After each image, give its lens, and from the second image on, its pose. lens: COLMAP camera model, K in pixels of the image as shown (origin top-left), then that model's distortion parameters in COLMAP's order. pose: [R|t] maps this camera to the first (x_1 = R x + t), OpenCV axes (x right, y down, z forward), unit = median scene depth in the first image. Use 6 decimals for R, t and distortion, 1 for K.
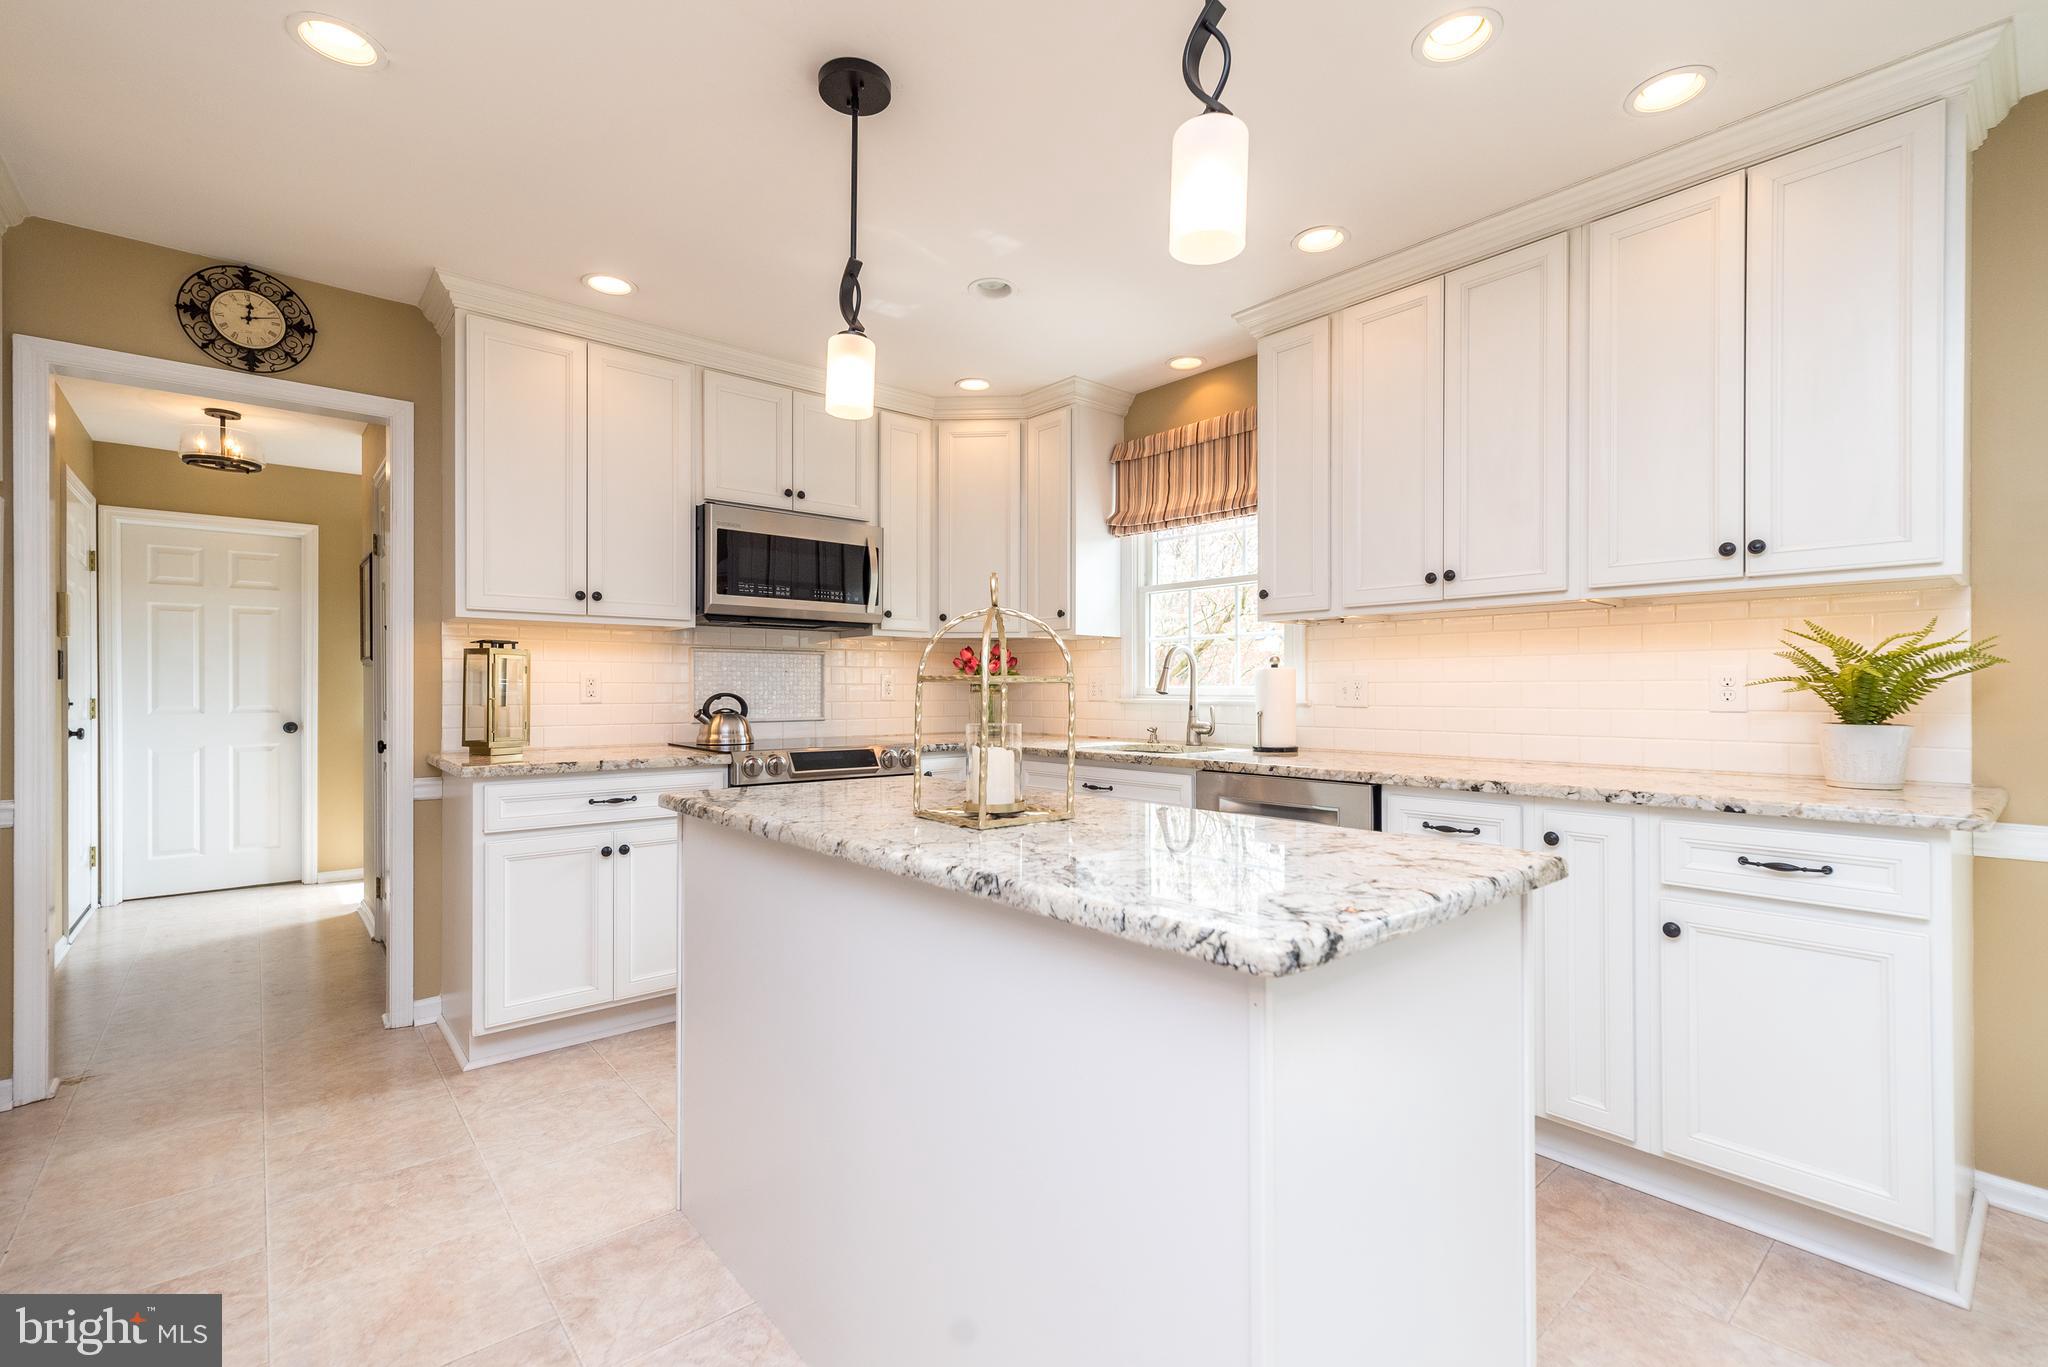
lens RADIAL K [[893.0, 0, 1008.1], [0, 893.0, 689.1], [0, 0, 1]] dist [0.003785, 0.001115]
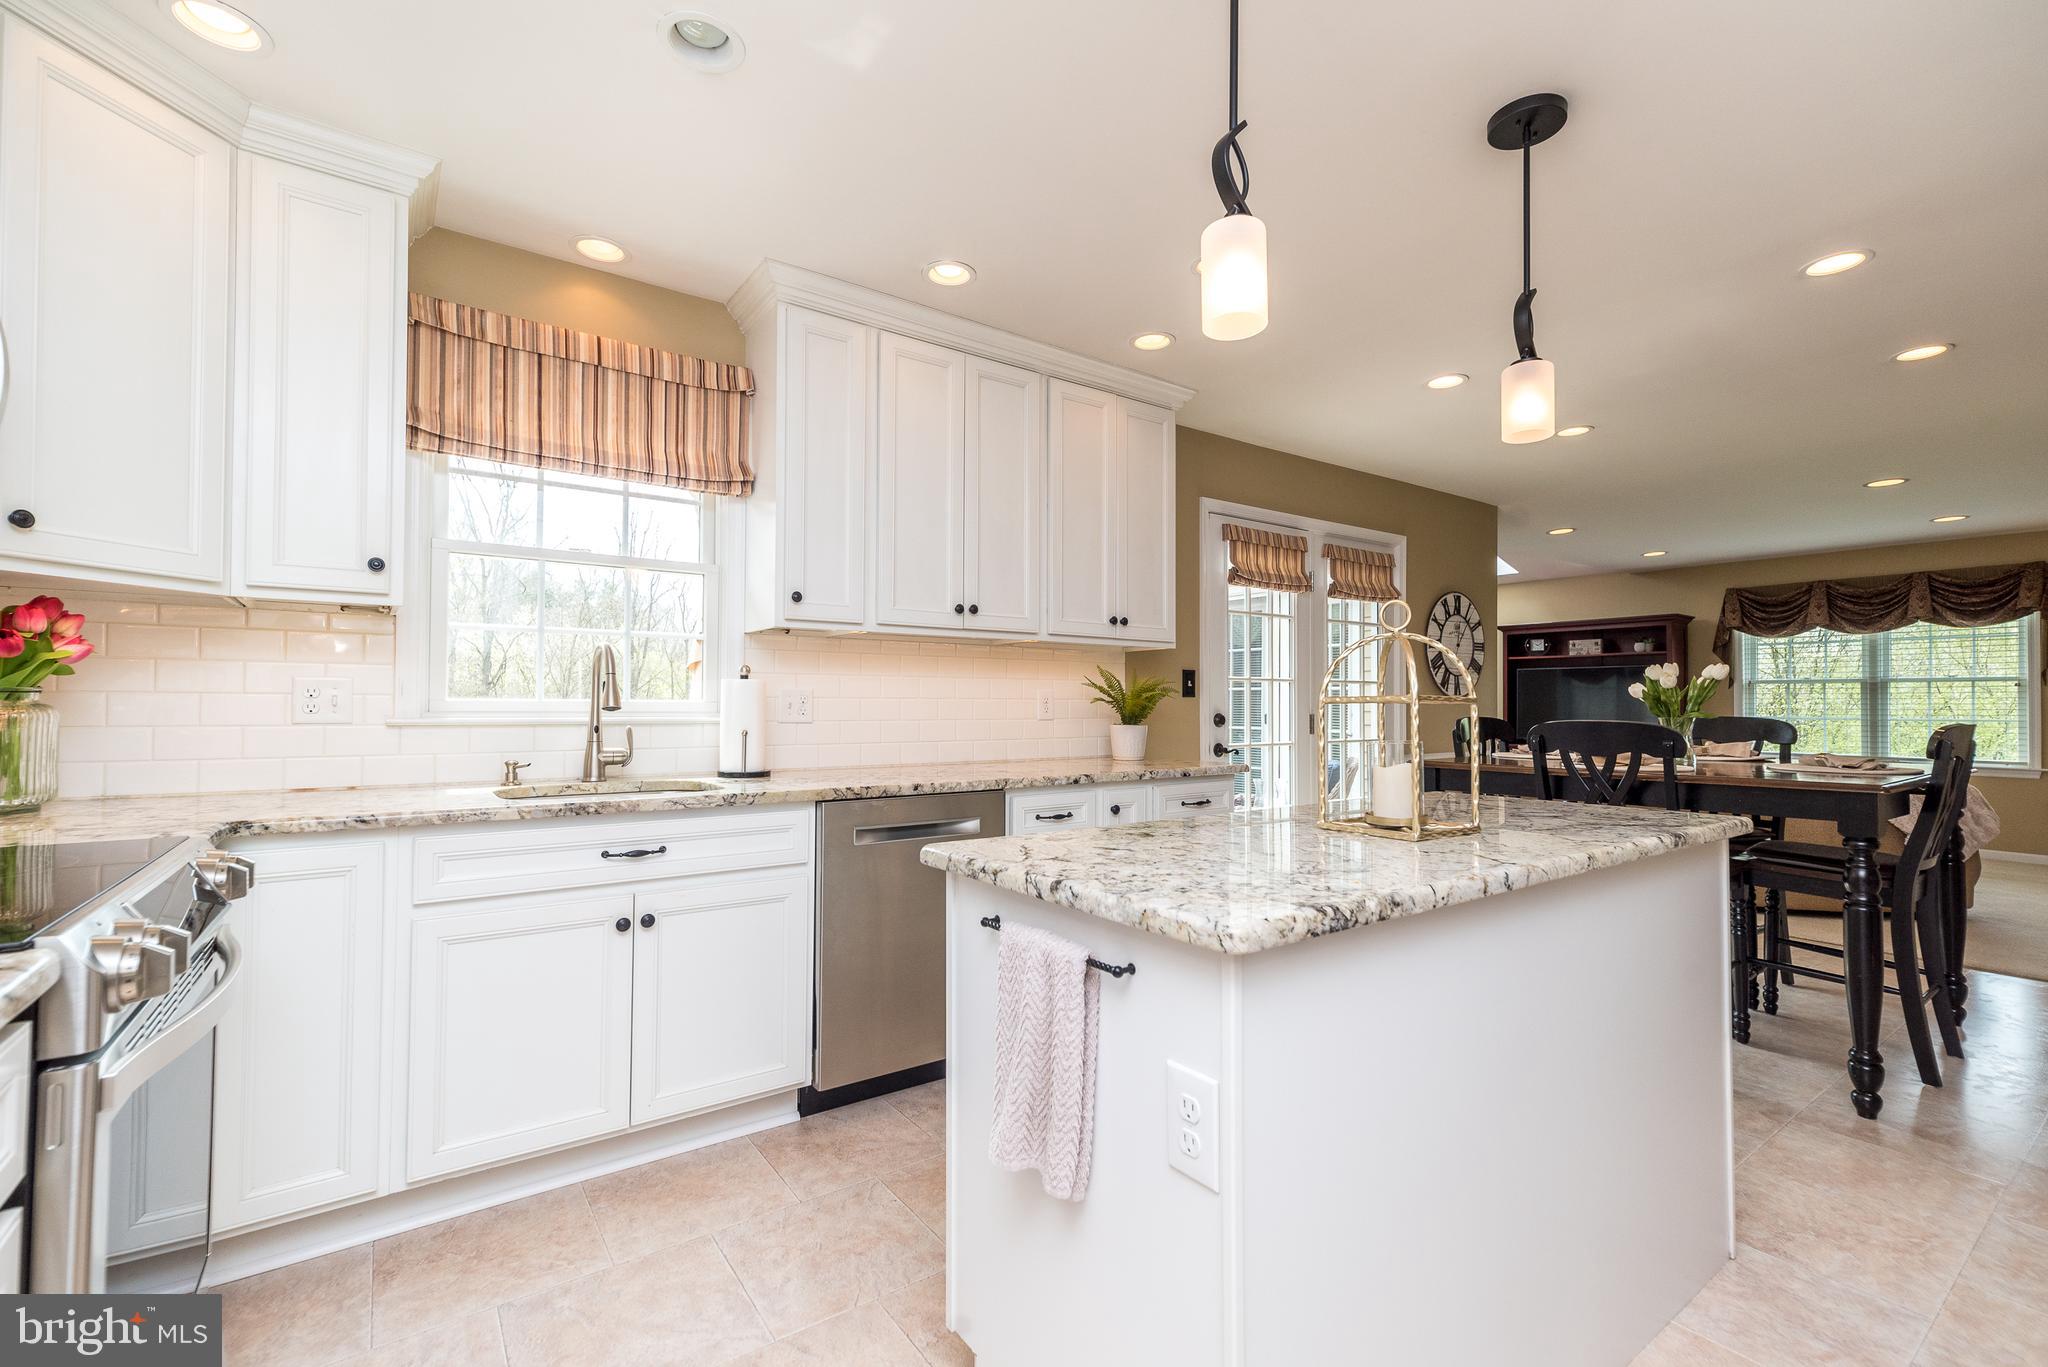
lens RADIAL K [[893.0, 0, 1032.6], [0, 893.0, 686.4], [0, 0, 1]] dist [0.003785, 0.001115]
pose [[0.069158, 0.021962, 0.997364, -0.561250], [-0.003131, 0.999758, -0.021798, 0.000802], [-0.997601, -0.001615, 0.069210, 0.694315]]
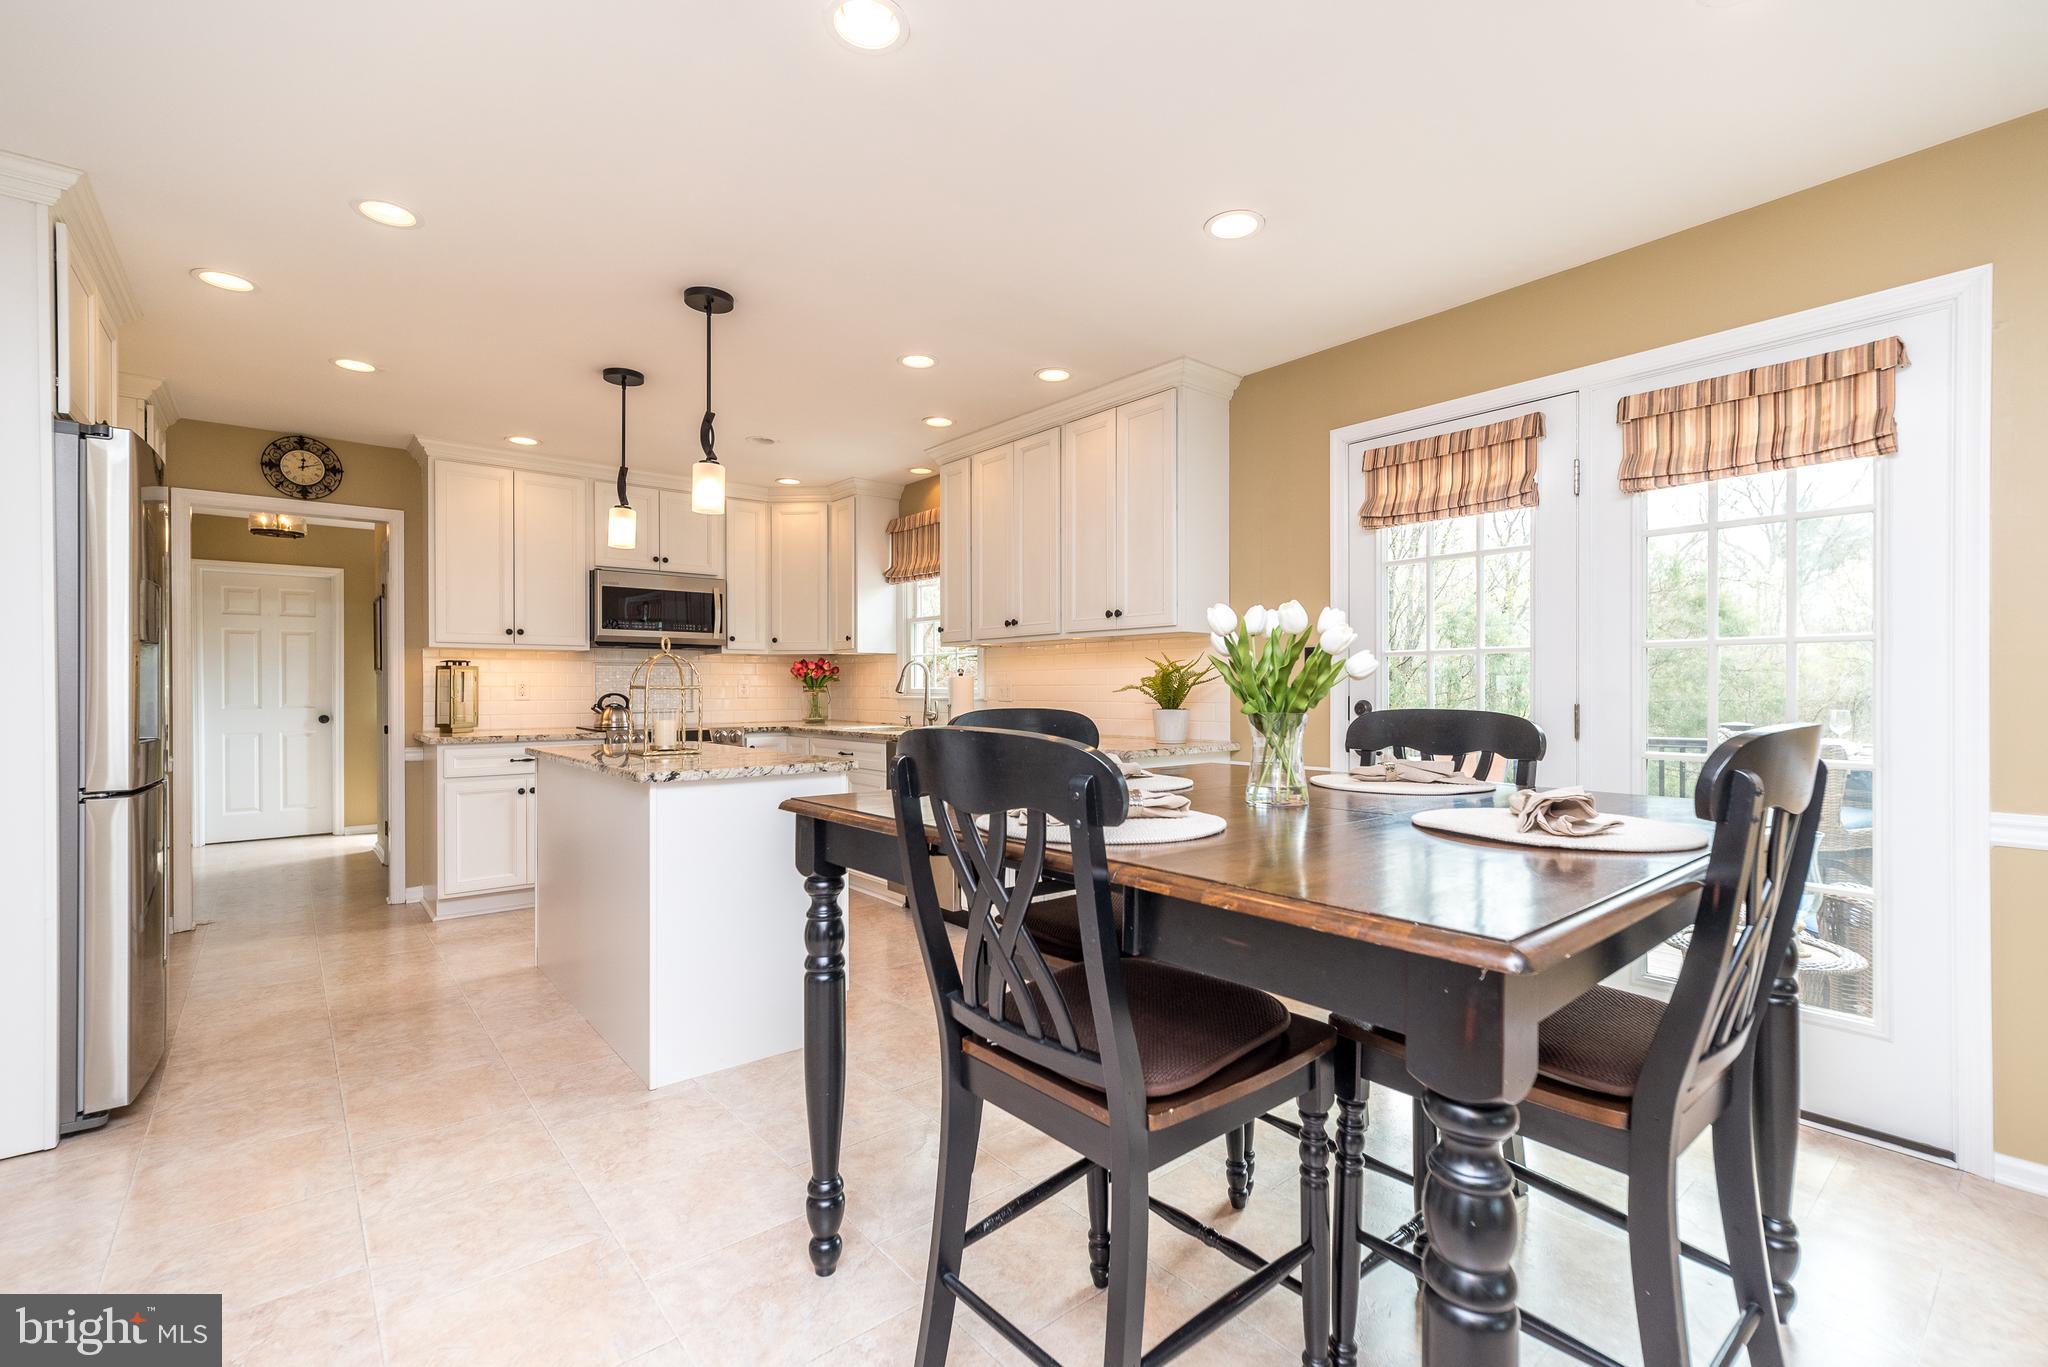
lens RADIAL K [[893.0, 0, 1013.2], [0, 893.0, 686.1], [0, 0, 1]] dist [0.003785, 0.001115]
pose [[0.999925, -0.003188, -0.011857, 0.426424], [0.003190, 0.999995, 0.000146, -0.006275], [0.011857, -0.000184, 0.999930, -0.564240]]
